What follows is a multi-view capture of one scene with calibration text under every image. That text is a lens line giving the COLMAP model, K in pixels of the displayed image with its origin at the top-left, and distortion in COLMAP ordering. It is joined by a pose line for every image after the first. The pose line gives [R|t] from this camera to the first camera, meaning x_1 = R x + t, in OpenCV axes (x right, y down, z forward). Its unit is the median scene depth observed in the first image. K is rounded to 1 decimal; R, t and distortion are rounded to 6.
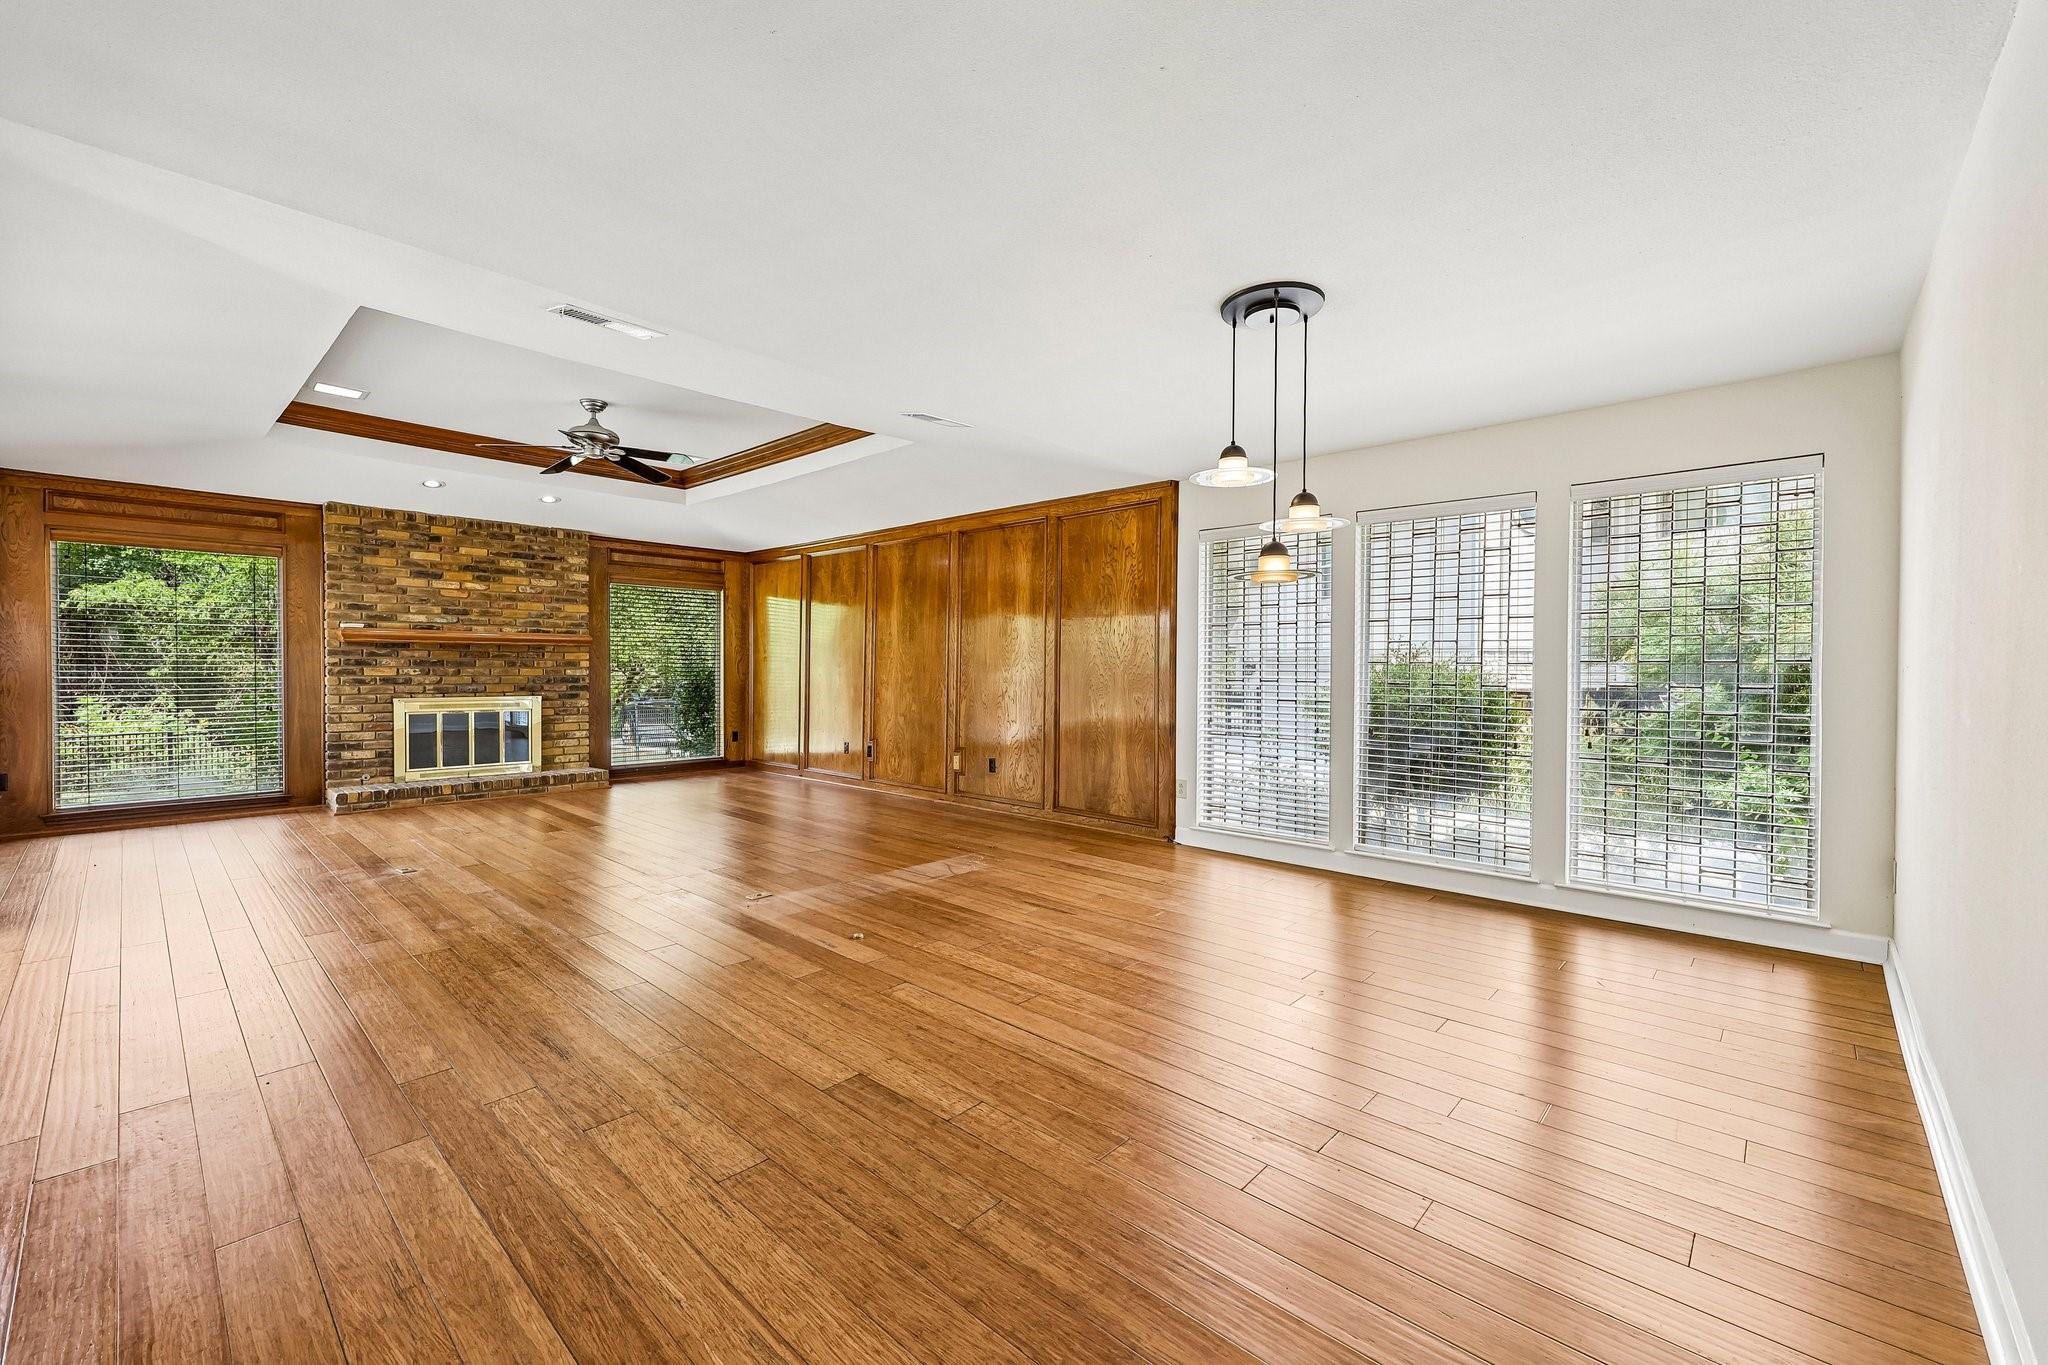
lens RADIAL K [[838.7, 0, 1029.9], [0, 838.7, 677.9], [0, 0, 1]] dist [0.007234, 0.000135]
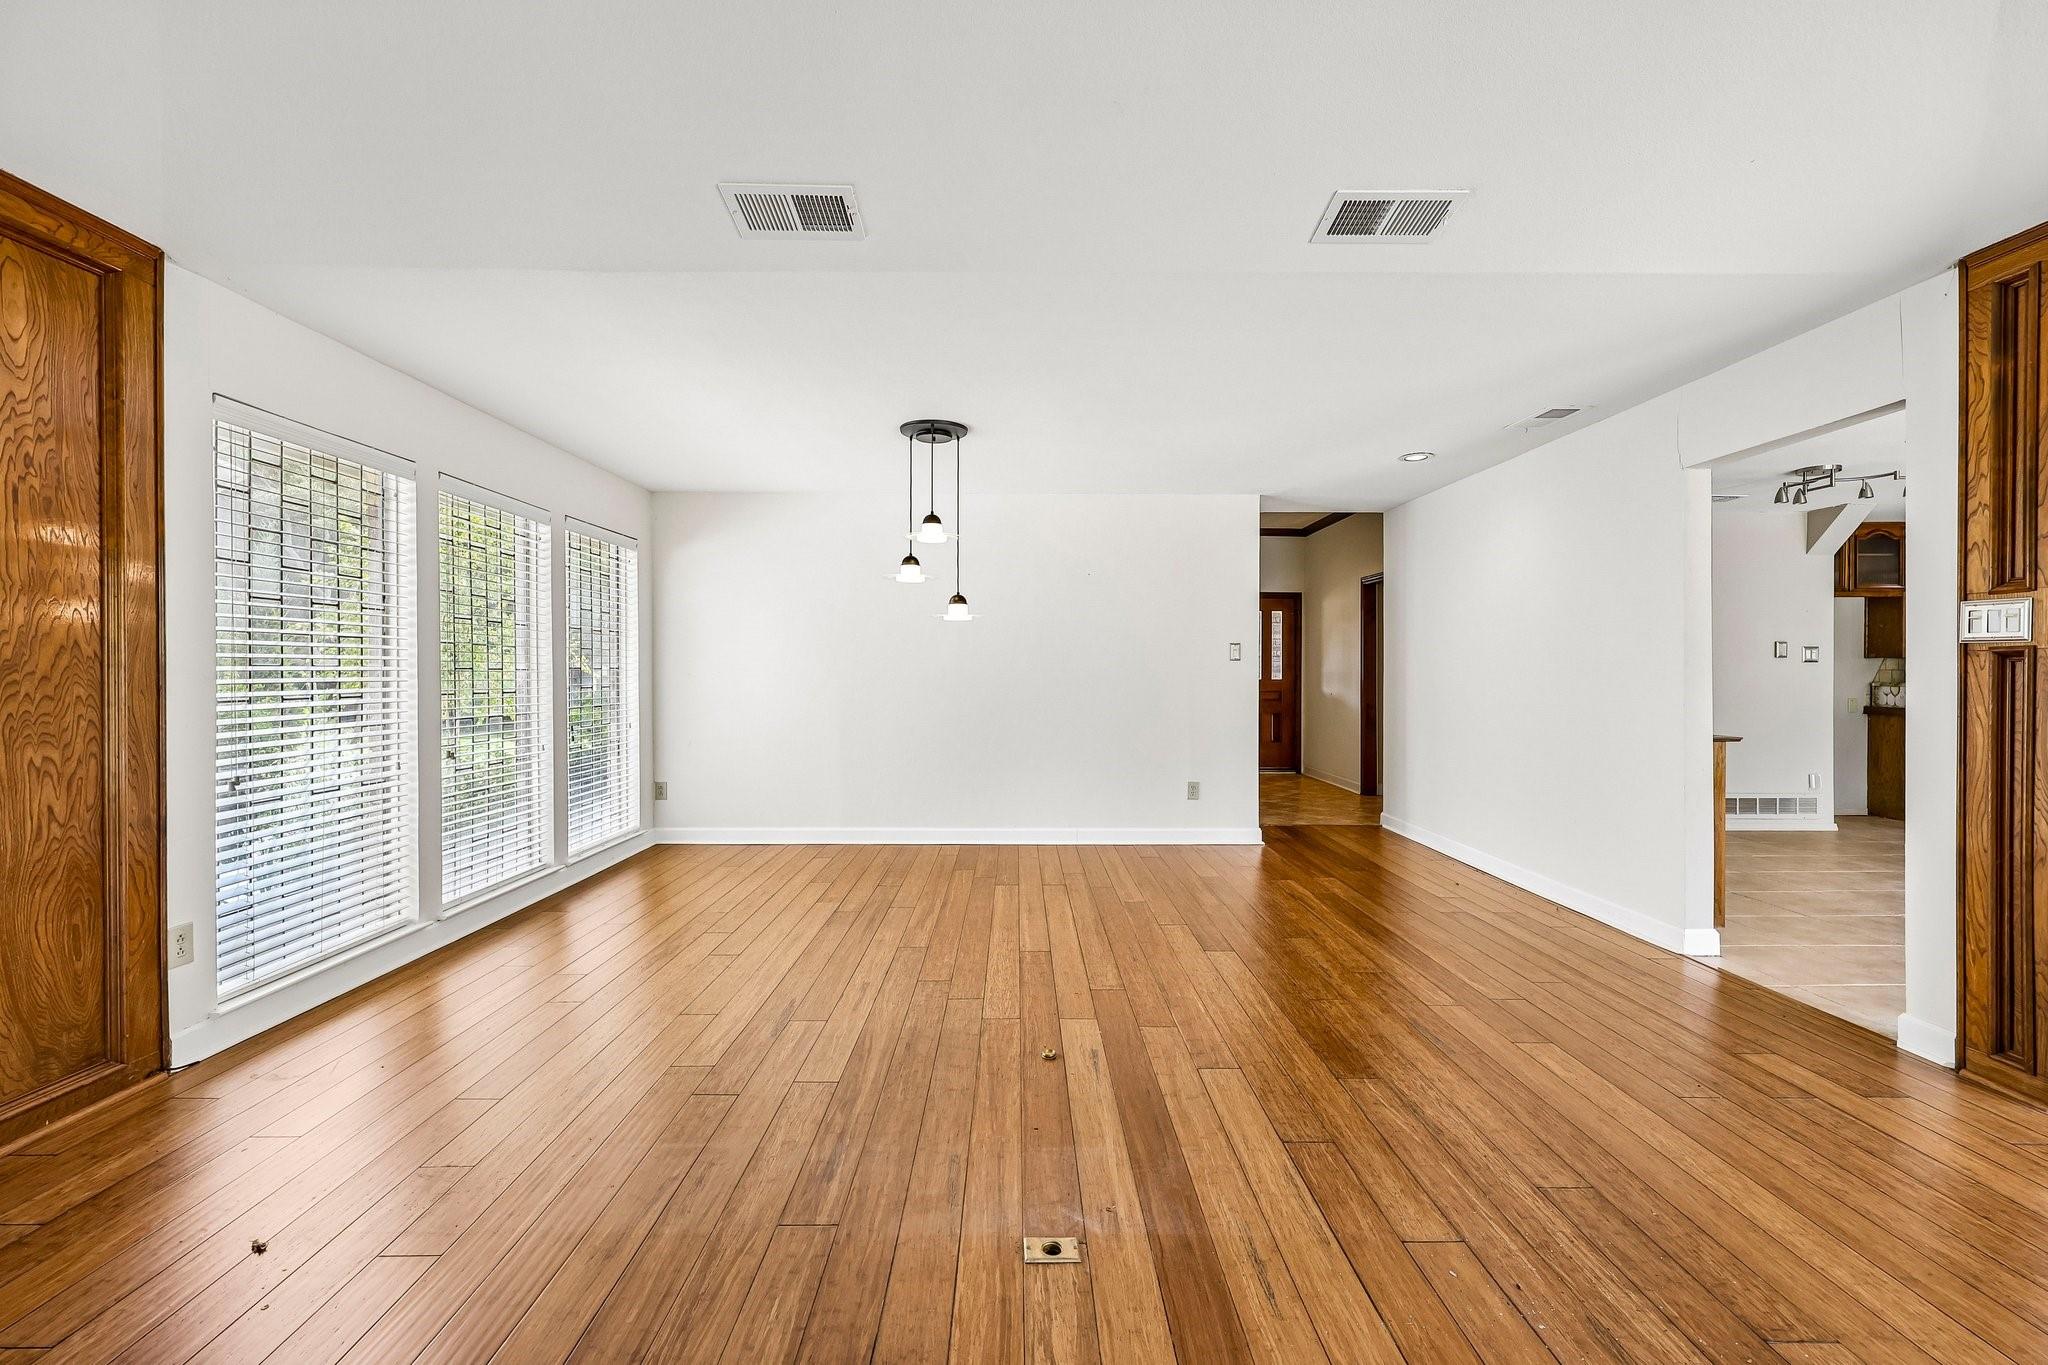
lens RADIAL K [[838.7, 0, 1021.3], [0, 838.7, 676.6], [0, 0, 1]] dist [0.007234, 0.000135]
pose [[-0.681936, -0.010250, 0.731340, -0.345400], [0.006704, 0.999772, 0.020263, -0.014382], [-0.731381, 0.018721, -0.681712, 0.730219]]
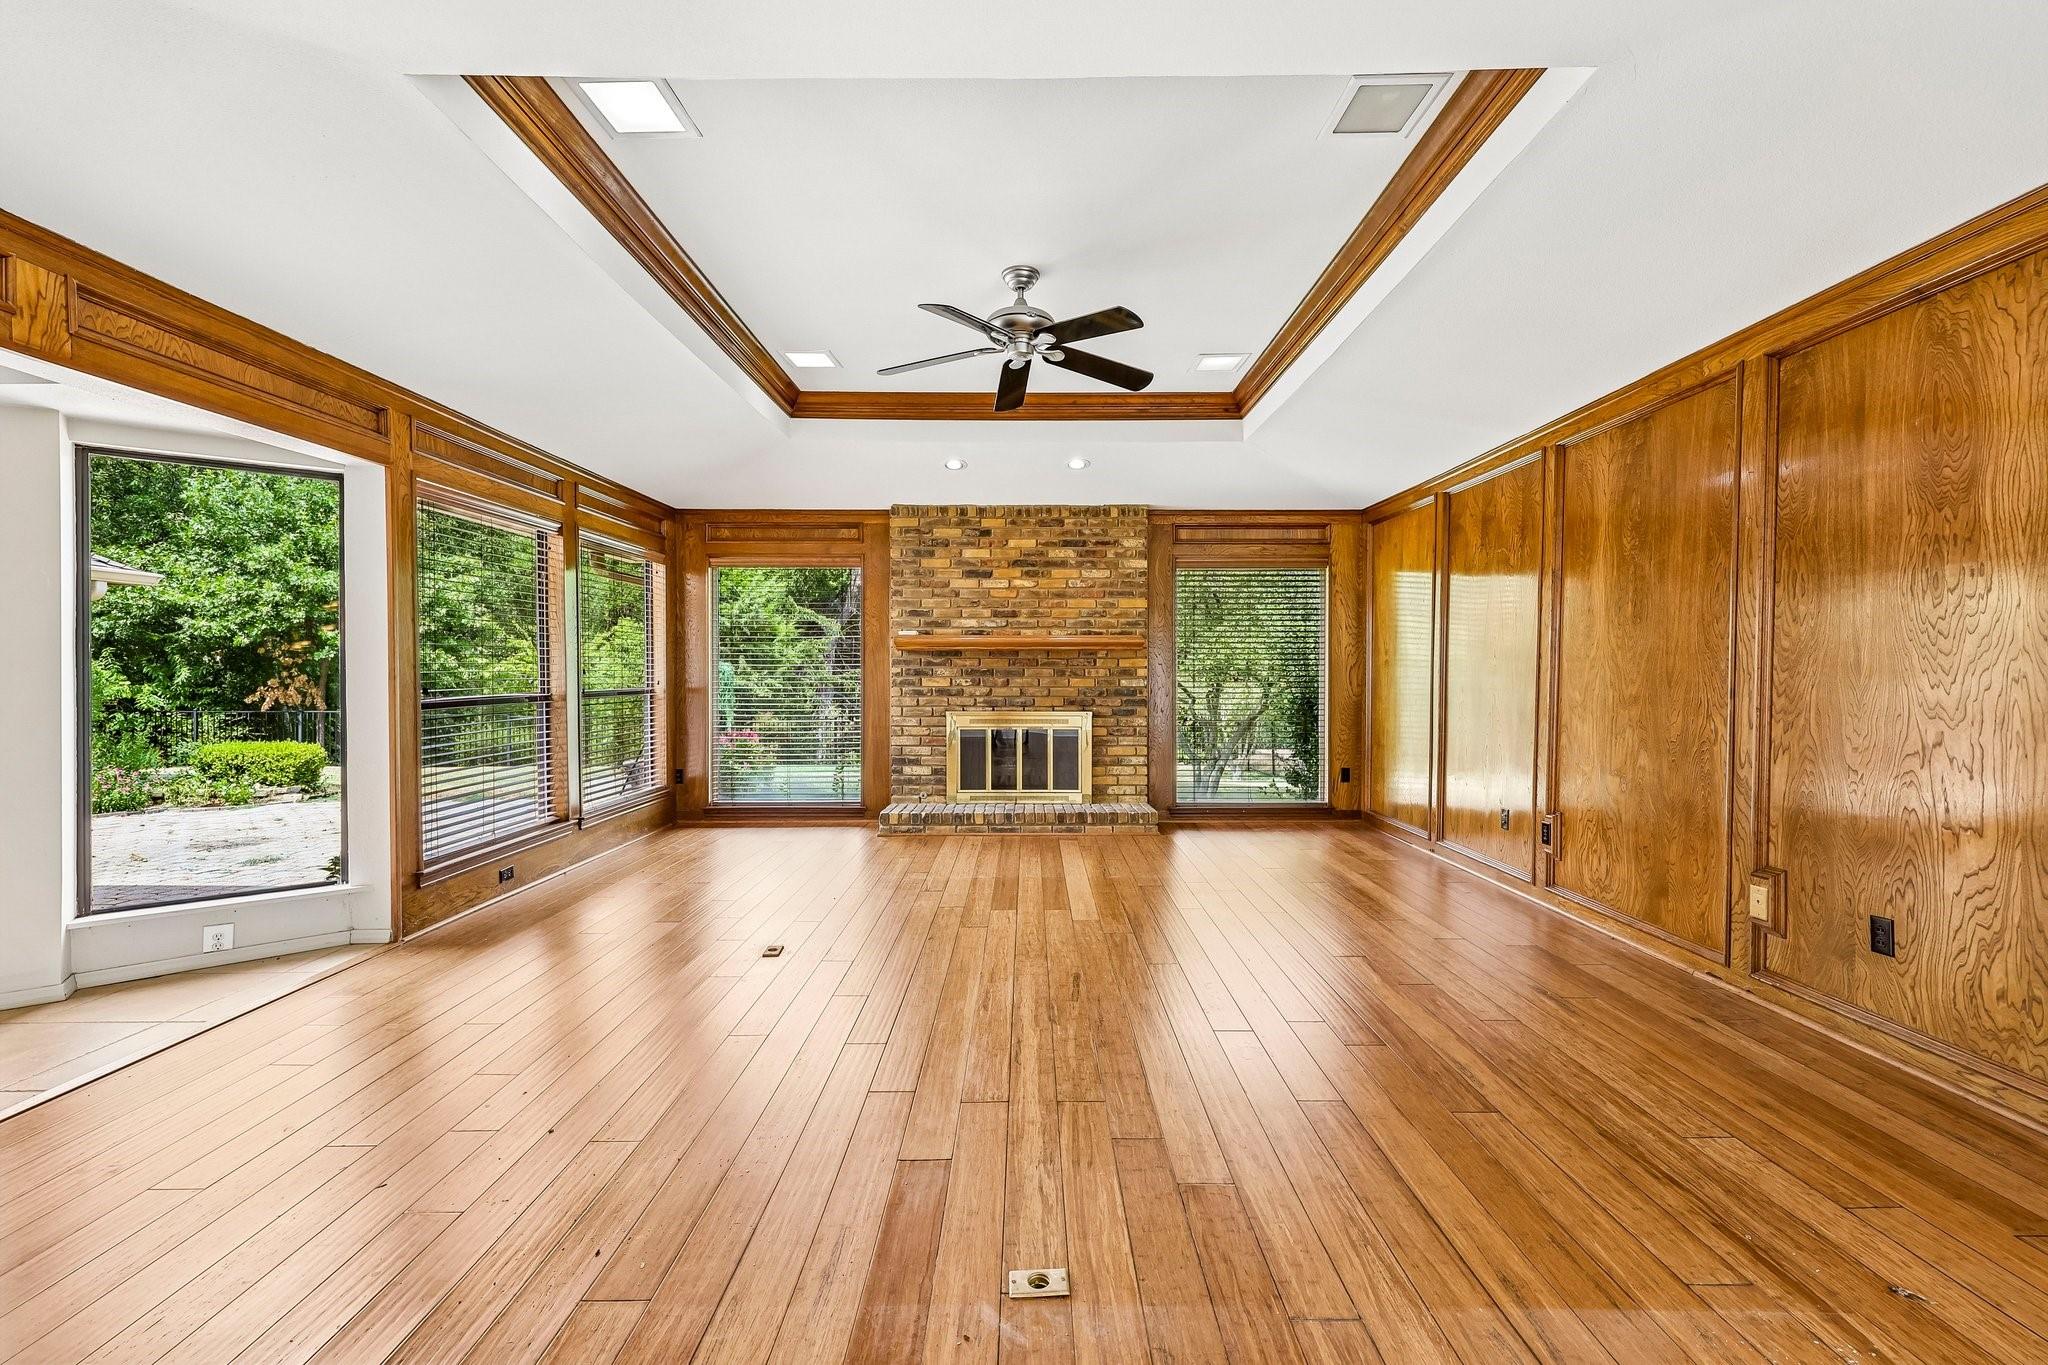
lens RADIAL K [[838.7, 0, 1028.7], [0, 838.7, 678.9], [0, 0, 1]] dist [0.007234, 0.000135]
pose [[0.682614, 0.000794, -0.730778, -0.026541], [-0.005886, 0.999973, -0.004412, -0.007075], [0.730755, 0.007313, 0.682601, 0.417847]]
